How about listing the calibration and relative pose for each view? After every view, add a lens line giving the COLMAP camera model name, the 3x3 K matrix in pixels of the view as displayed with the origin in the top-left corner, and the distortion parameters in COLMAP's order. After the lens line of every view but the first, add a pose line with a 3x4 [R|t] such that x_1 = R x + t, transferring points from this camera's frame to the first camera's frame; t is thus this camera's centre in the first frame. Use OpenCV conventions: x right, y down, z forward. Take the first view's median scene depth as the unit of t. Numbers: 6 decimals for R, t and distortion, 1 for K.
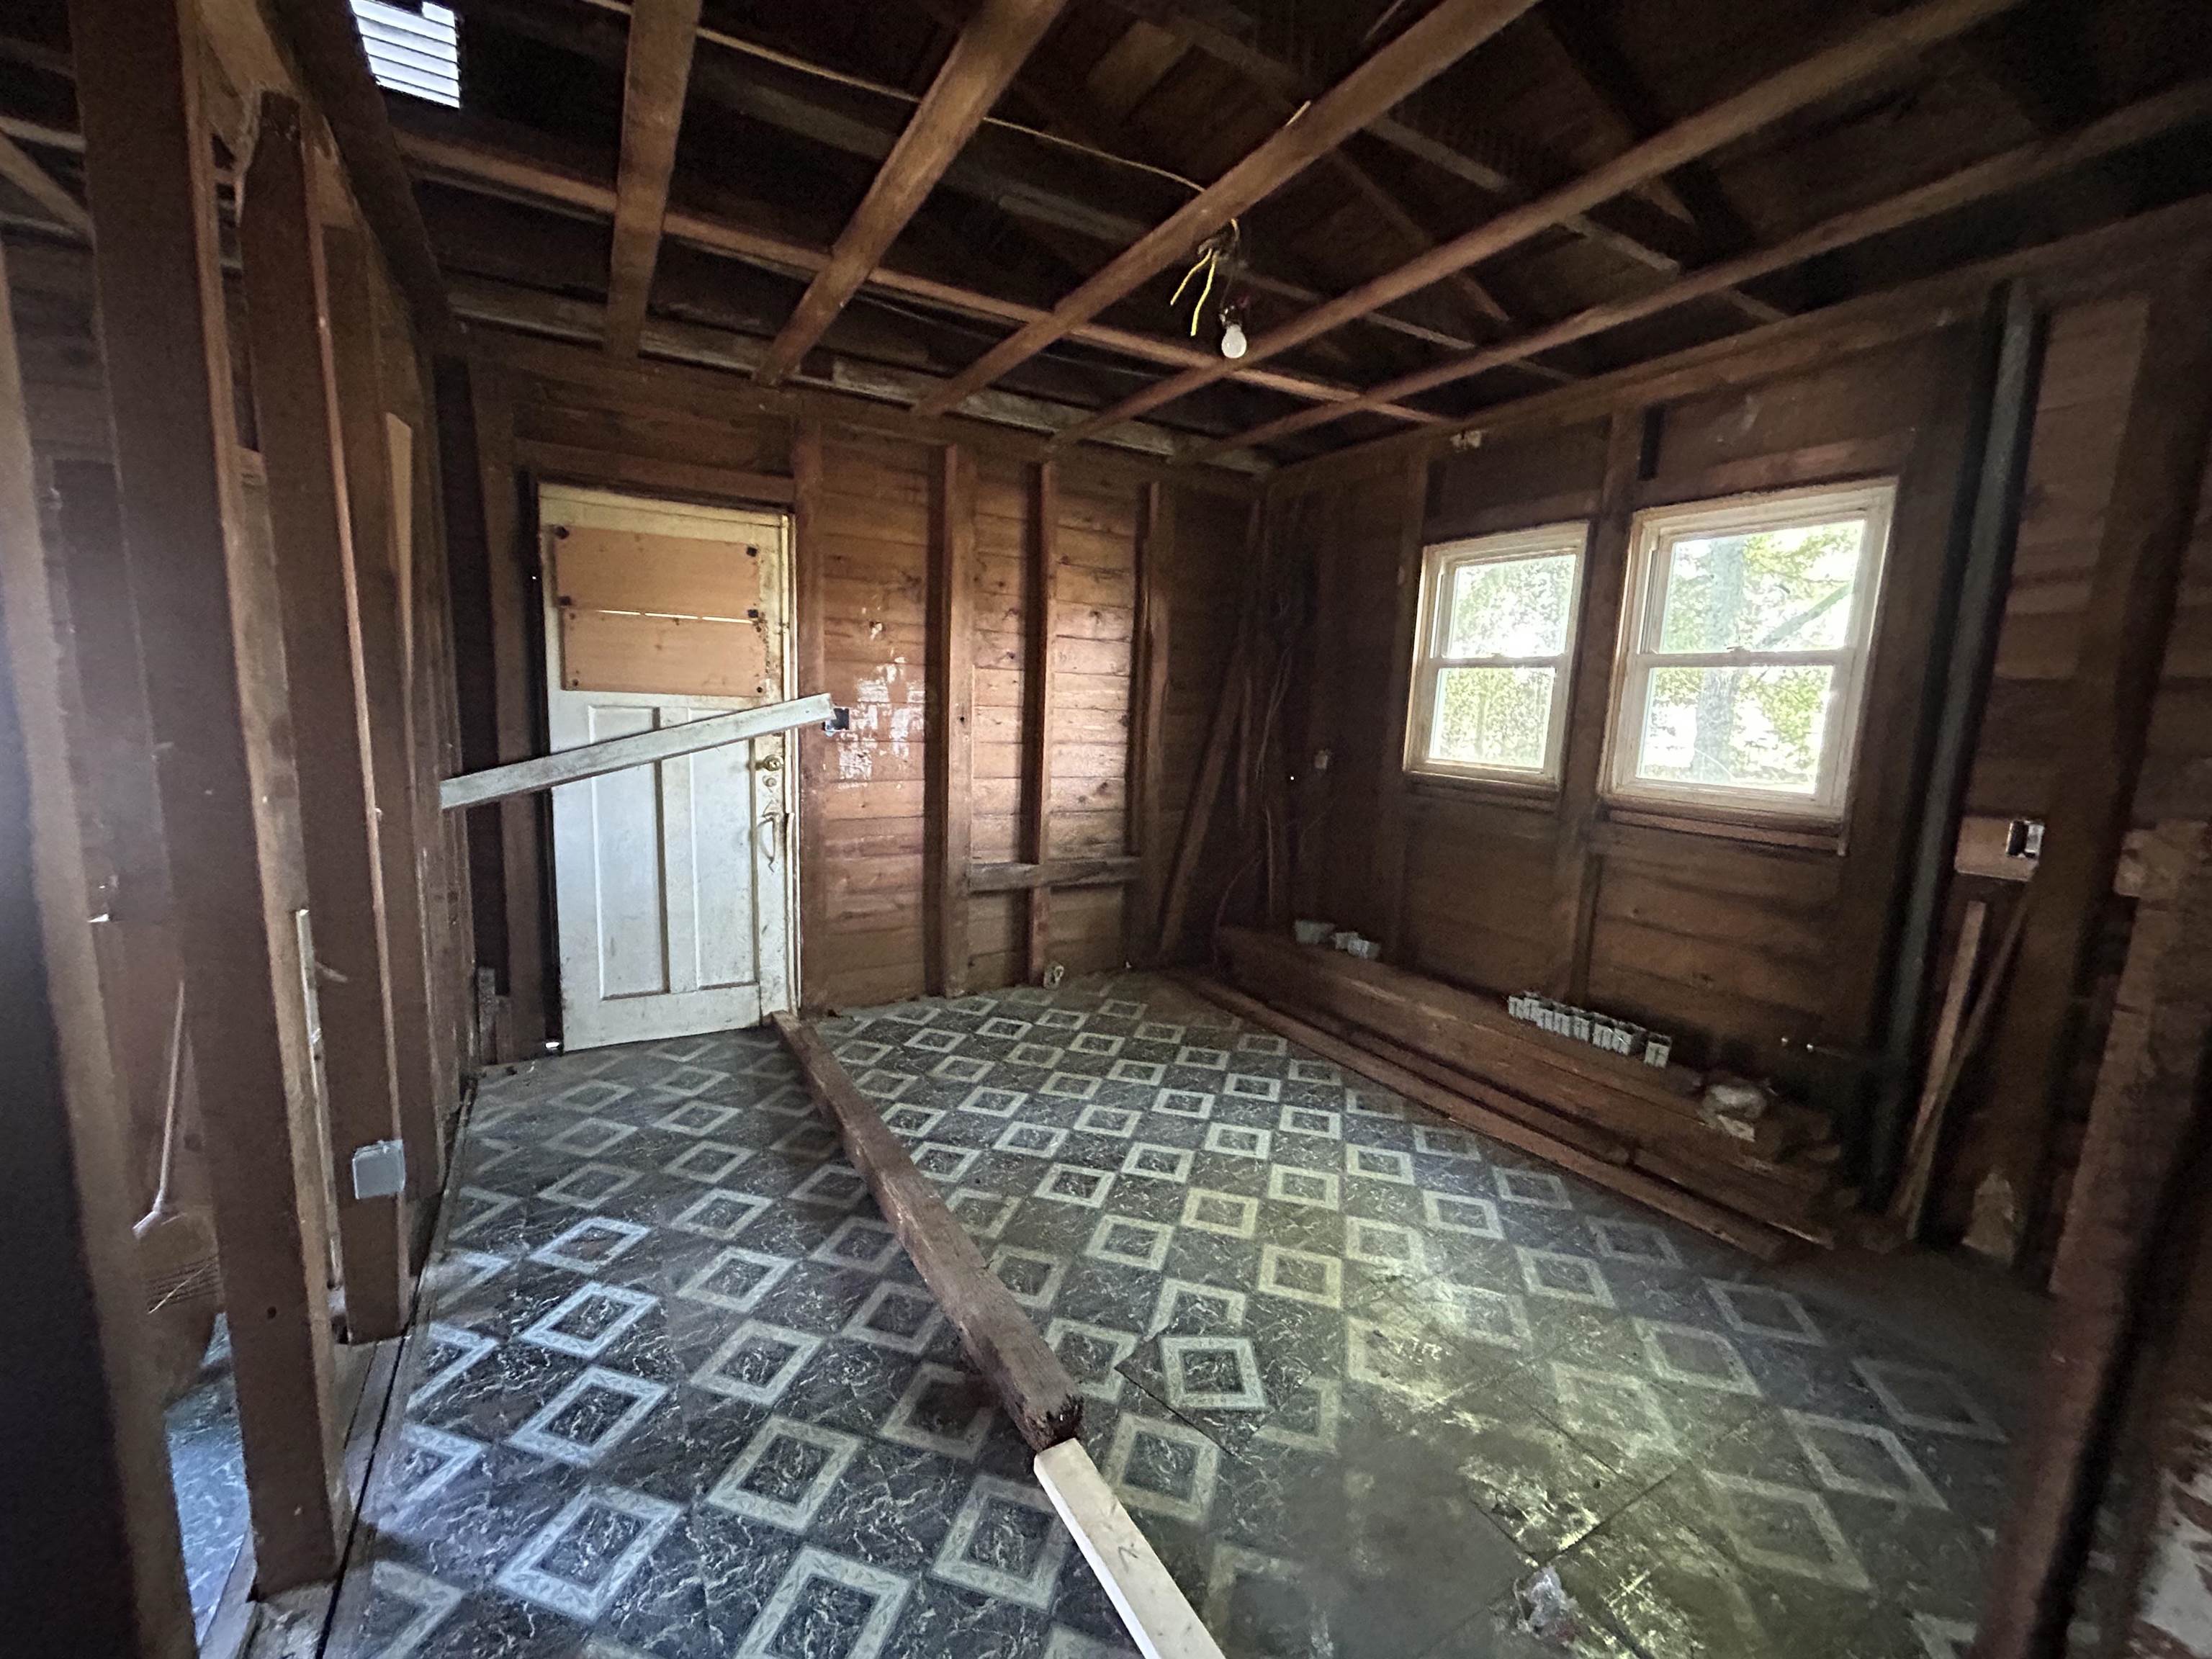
lens RADIAL K [[896.4, 0, 1098.6], [0, 896.4, 831.8], [0, 0, 1]] dist [-0.010329, 0.001084]
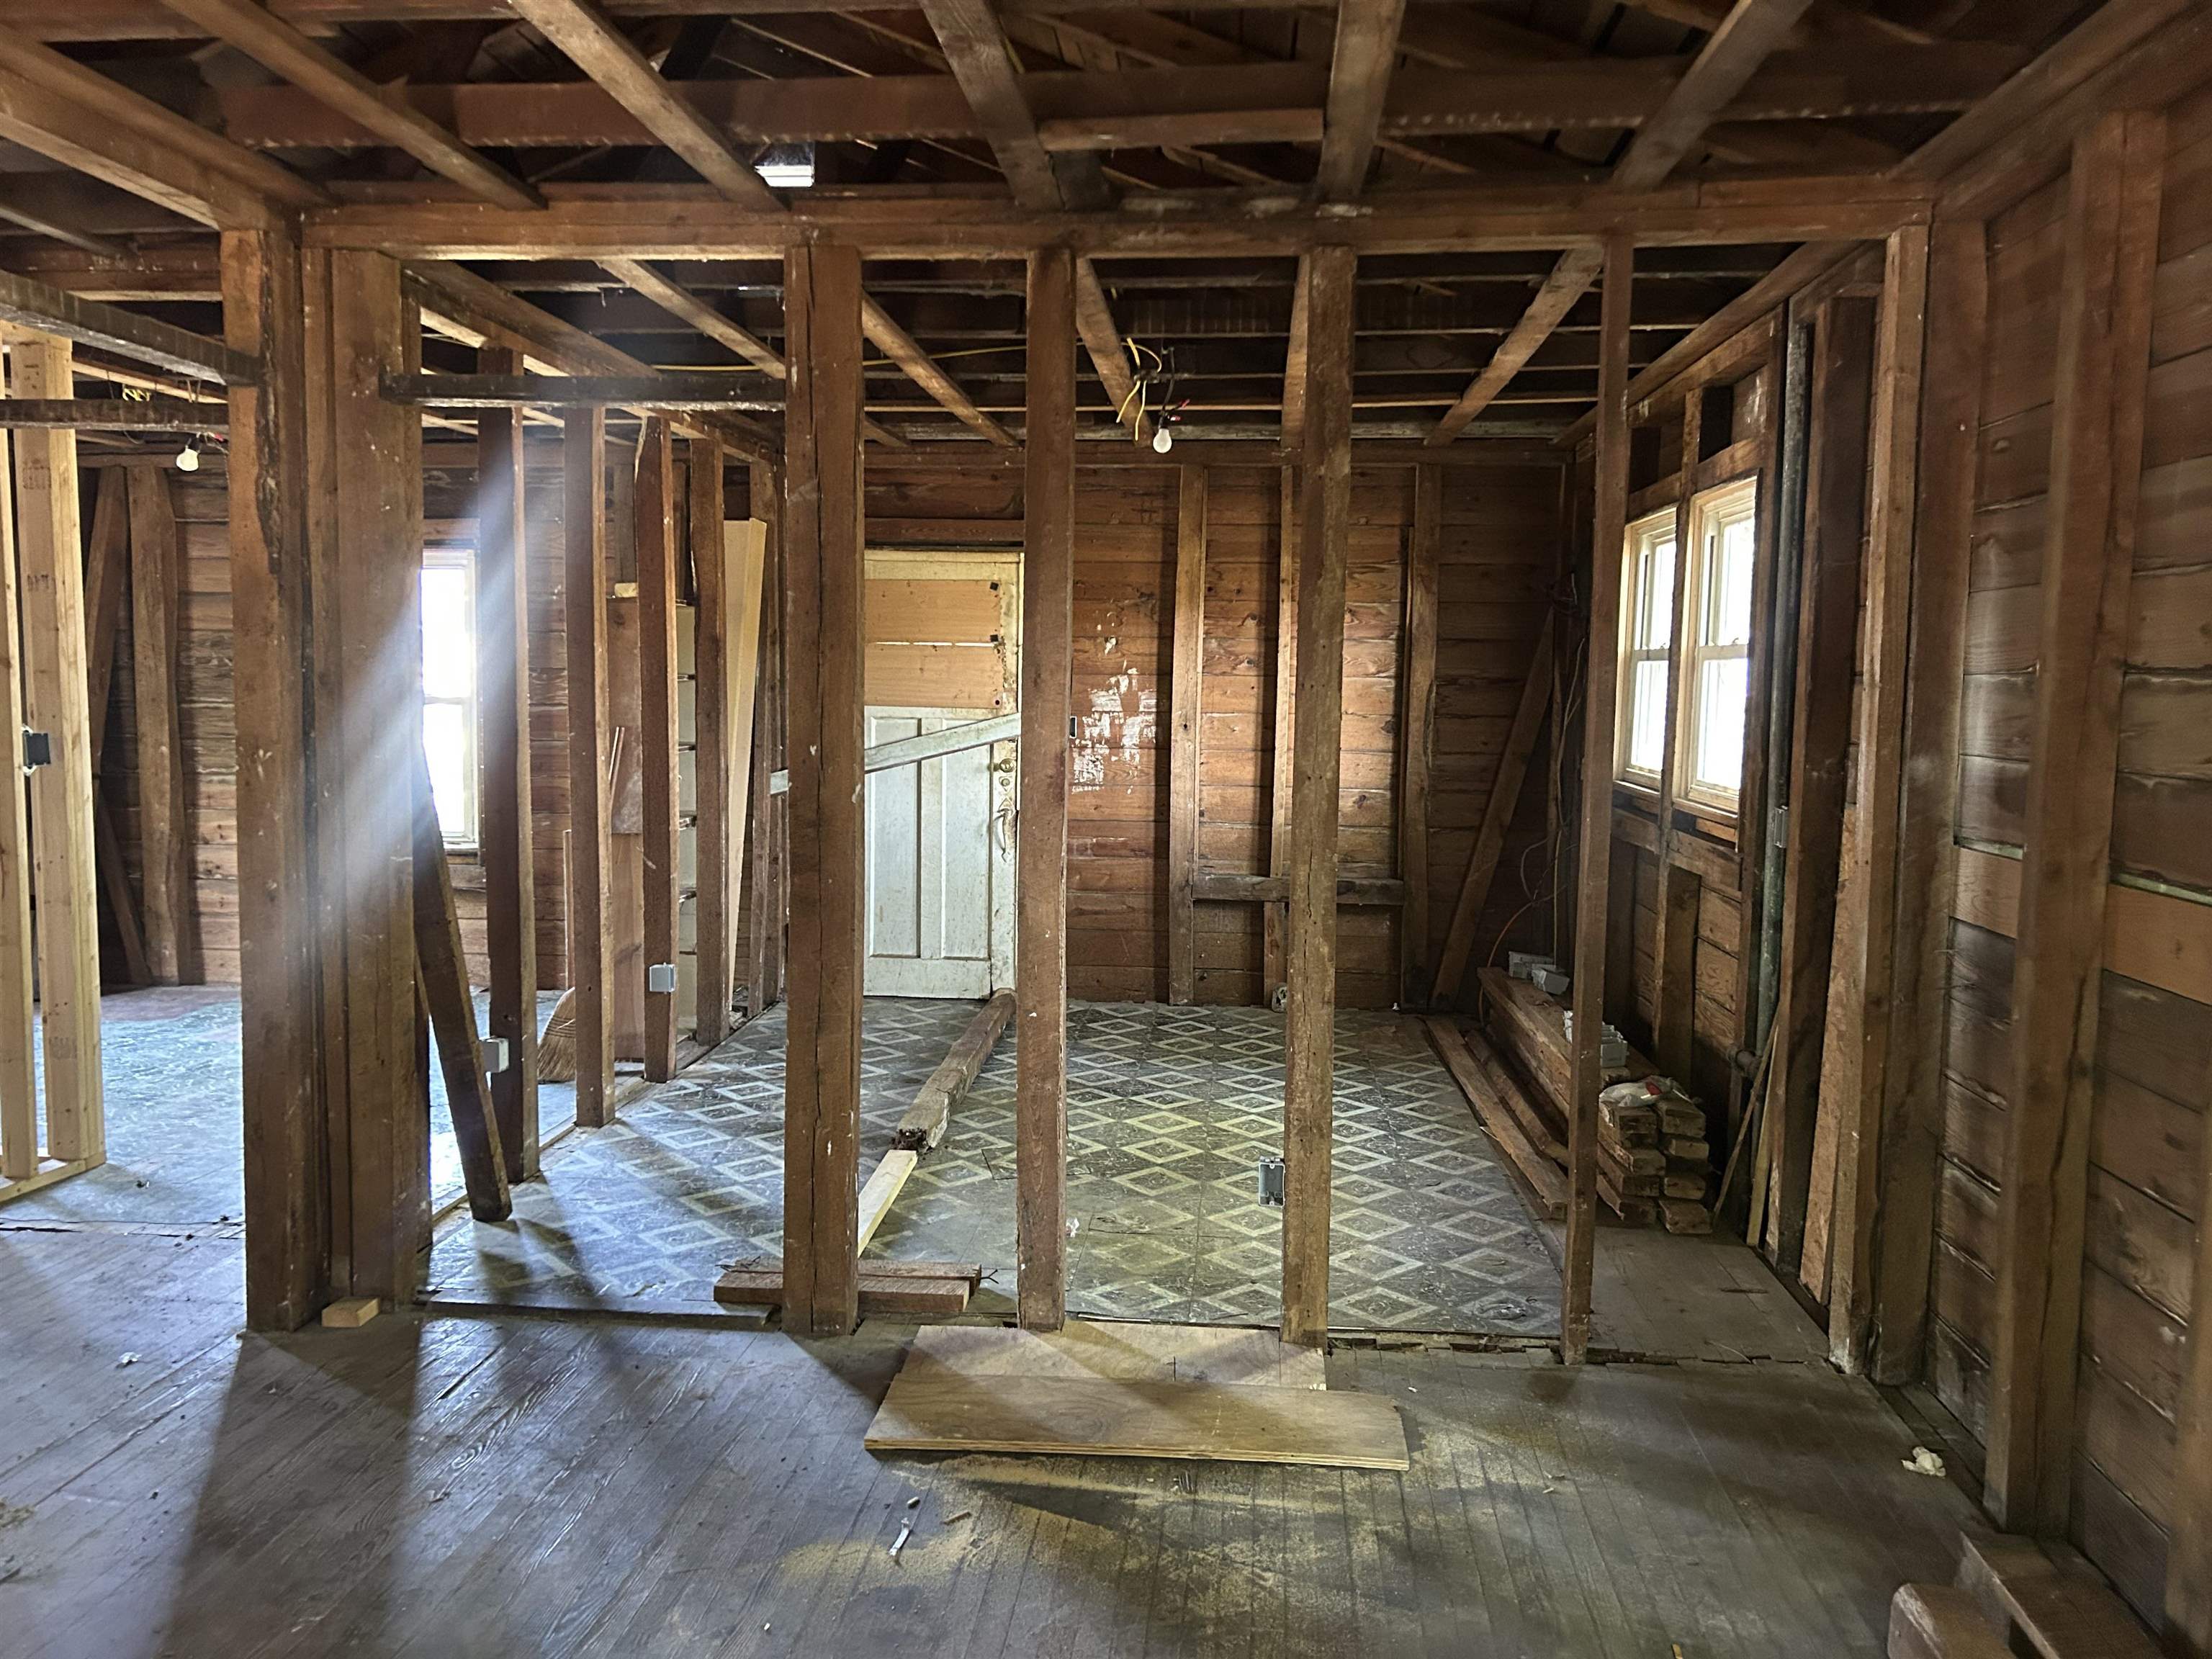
lens RADIAL K [[1664.4, 0, 1110.9], [0, 1664.4, 830.4], [0, 0, 1]] dist [0.050262, -0.052170]
pose [[0.815885, 0.024213, -0.577707, 0.955451], [-0.065657, 0.996540, -0.050959, 0.103469], [0.574475, 0.079507, 0.814652, -0.636758]]
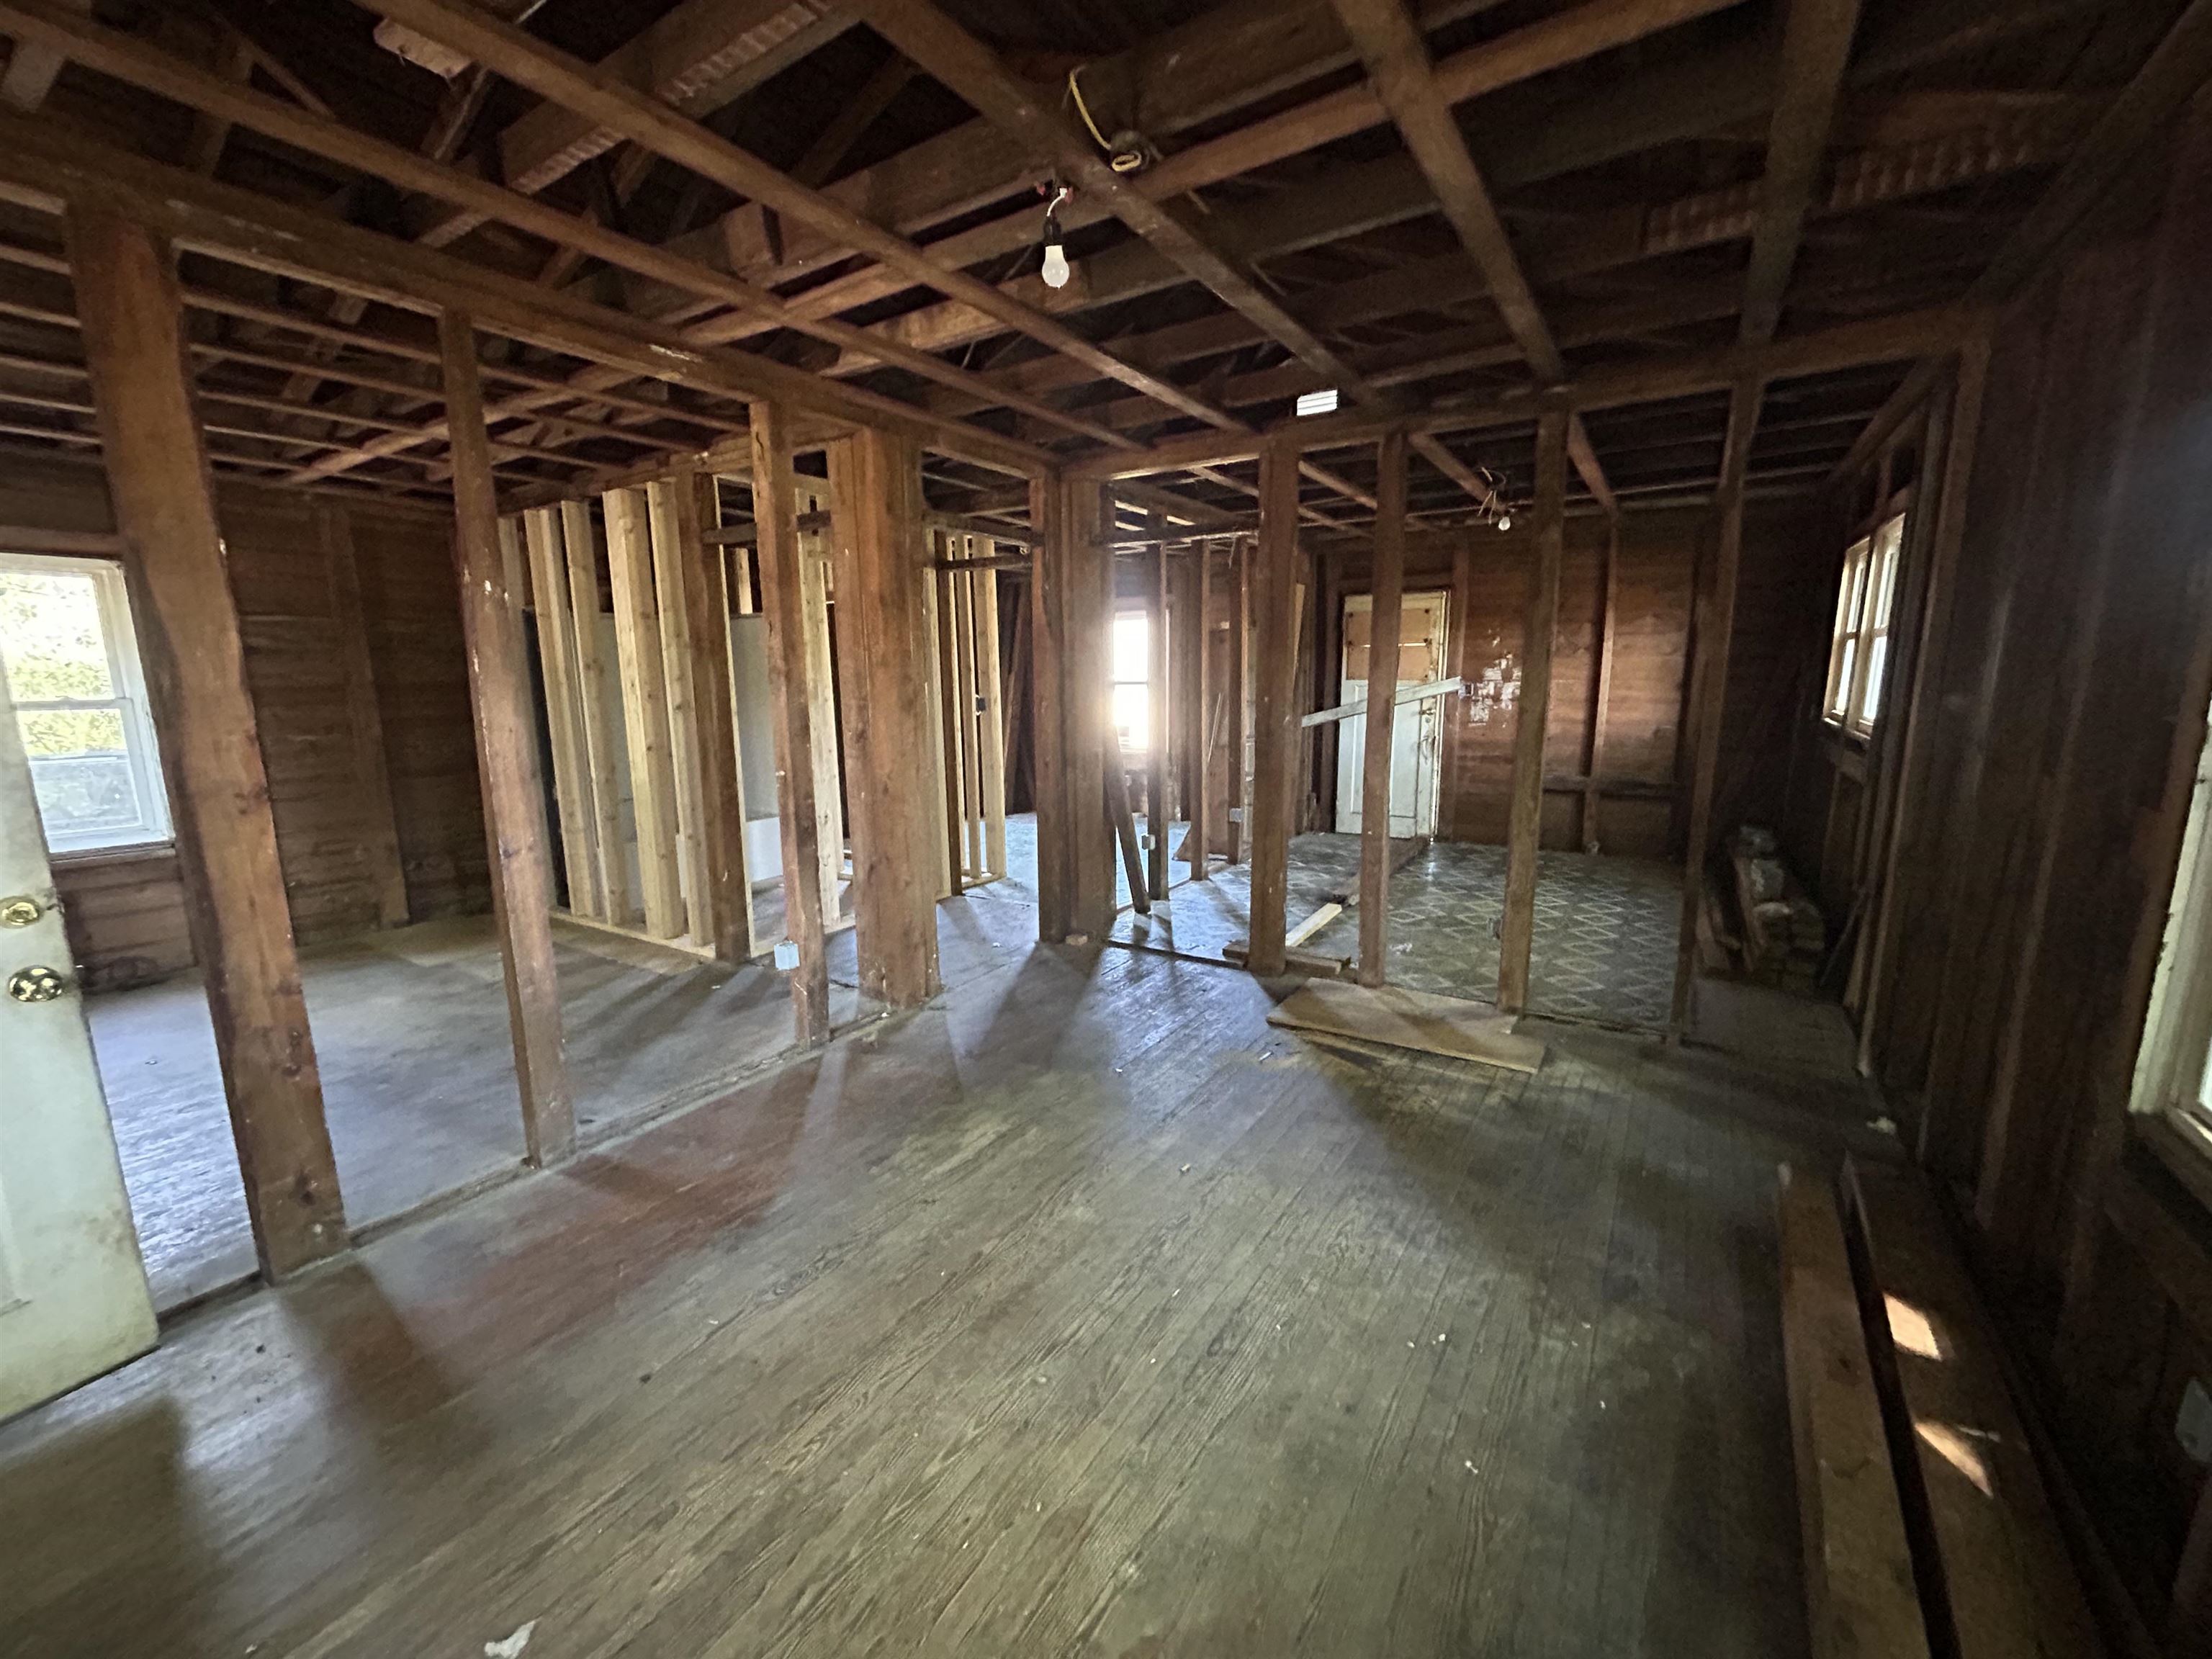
lens RADIAL K [[896.4, 0, 1093.3], [0, 896.4, 842.7], [0, 0, 1]] dist [-0.010329, 0.001084]
pose [[0.443683, 0.124200, -0.887536, 1.155995], [-0.099012, 0.991081, 0.089194, 0.116607], [0.890697, 0.048302, 0.452023, -0.618585]]
